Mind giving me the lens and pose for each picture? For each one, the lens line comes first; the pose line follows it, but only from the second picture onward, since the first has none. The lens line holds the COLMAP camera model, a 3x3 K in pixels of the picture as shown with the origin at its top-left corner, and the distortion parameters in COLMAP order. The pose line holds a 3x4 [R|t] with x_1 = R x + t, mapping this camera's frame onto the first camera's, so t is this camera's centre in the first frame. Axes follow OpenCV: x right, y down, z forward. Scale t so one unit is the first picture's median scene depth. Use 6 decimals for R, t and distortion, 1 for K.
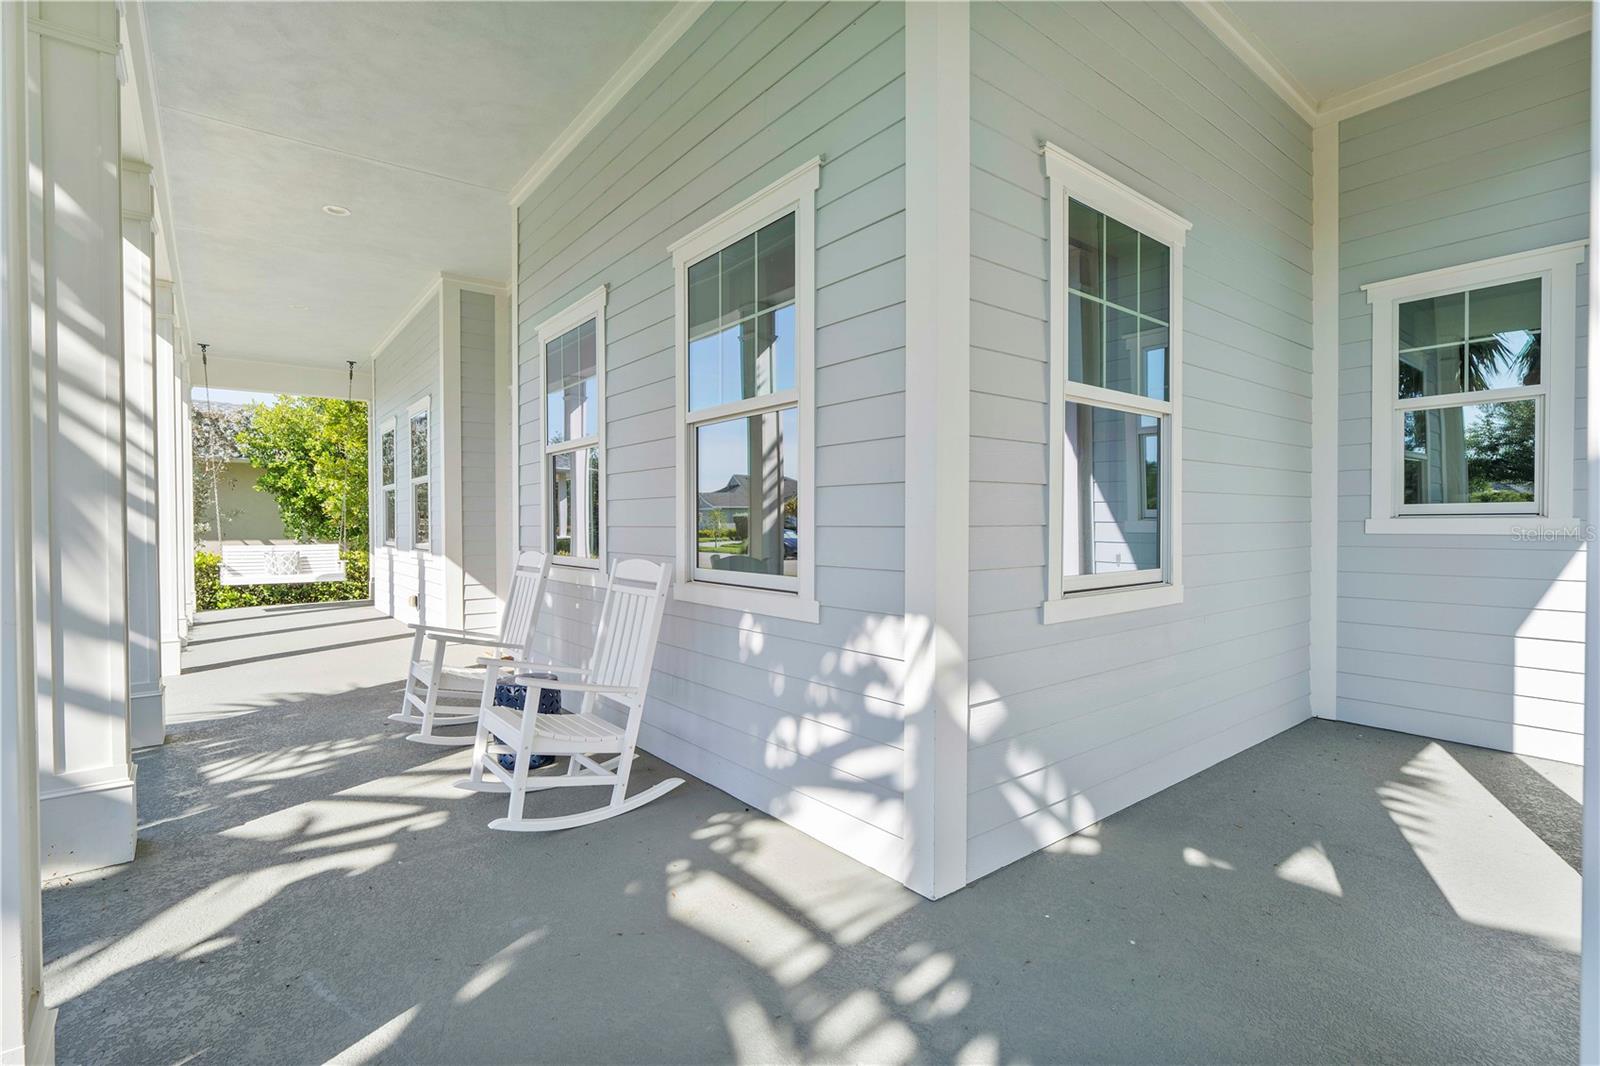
lens RADIAL K [[726.5, 0, 800.2], [0, 726.5, 531.1], [0, 0, 1]] dist [-0.009555, 0.003572]
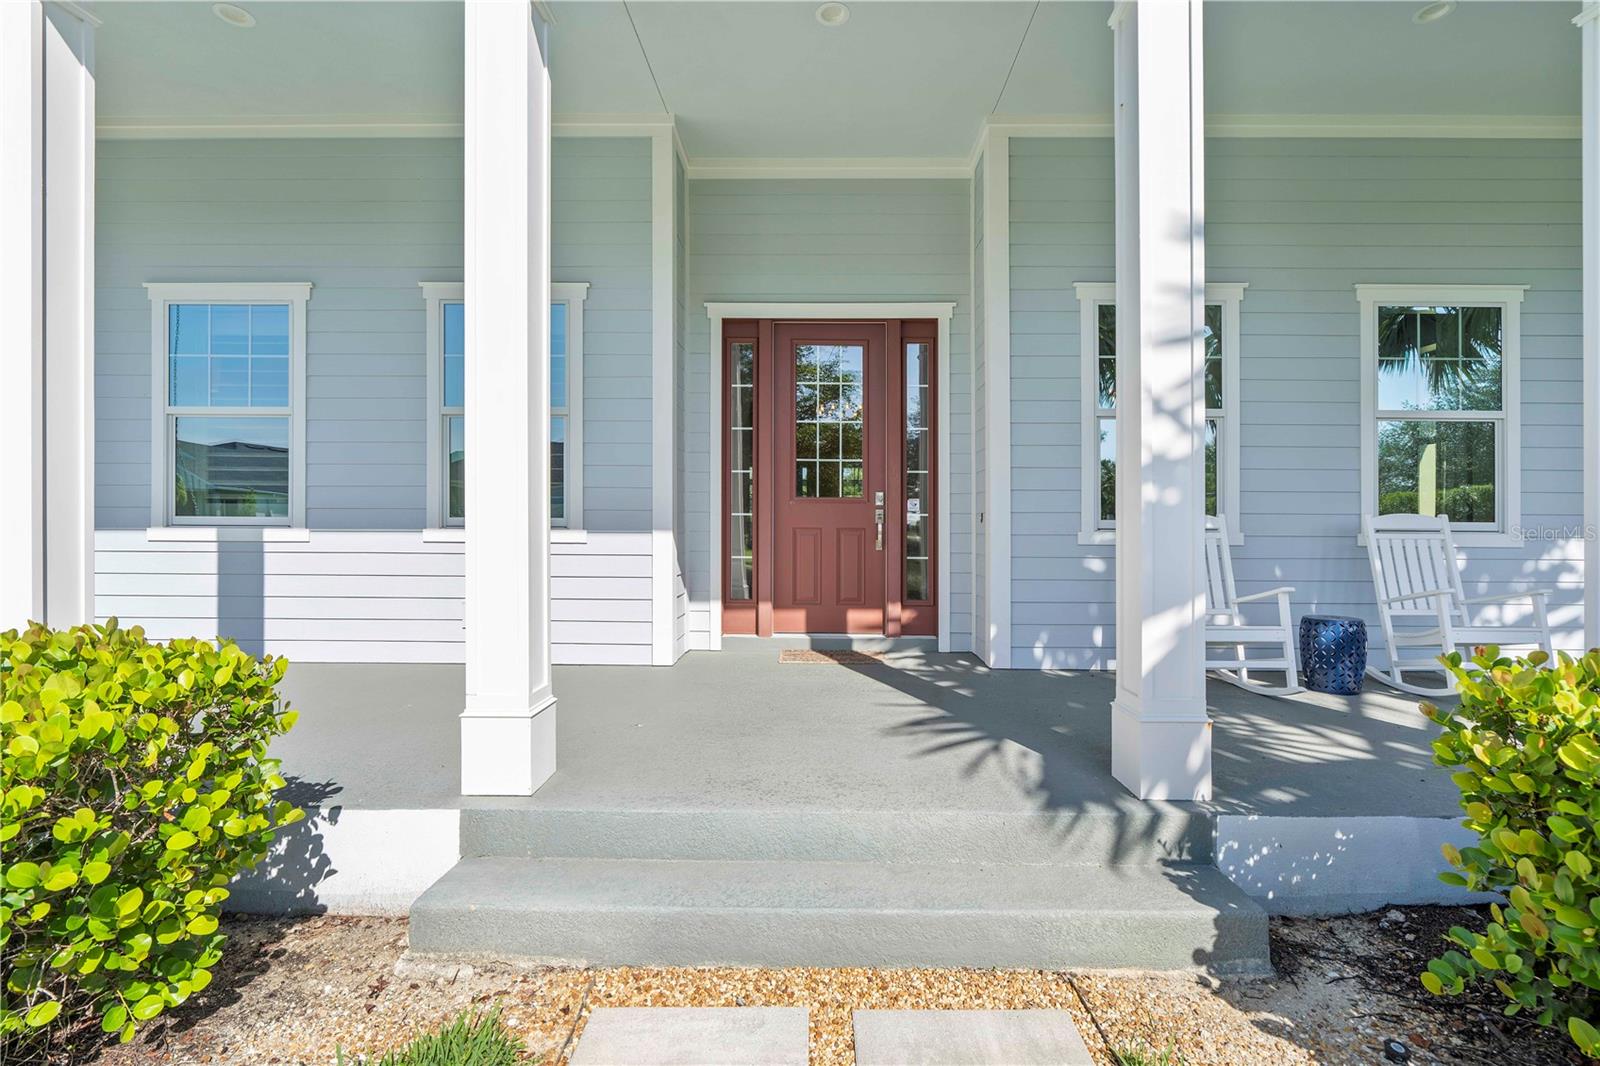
lens RADIAL K [[726.5, 0, 800.5], [0, 726.5, 534.3], [0, 0, 1]] dist [-0.009555, 0.003572]
pose [[0.633531, 0.006750, 0.773688, -2.490756], [0.002610, 0.999938, -0.010861, 0.114110], [-0.773713, 0.008900, 0.633474, 1.263263]]
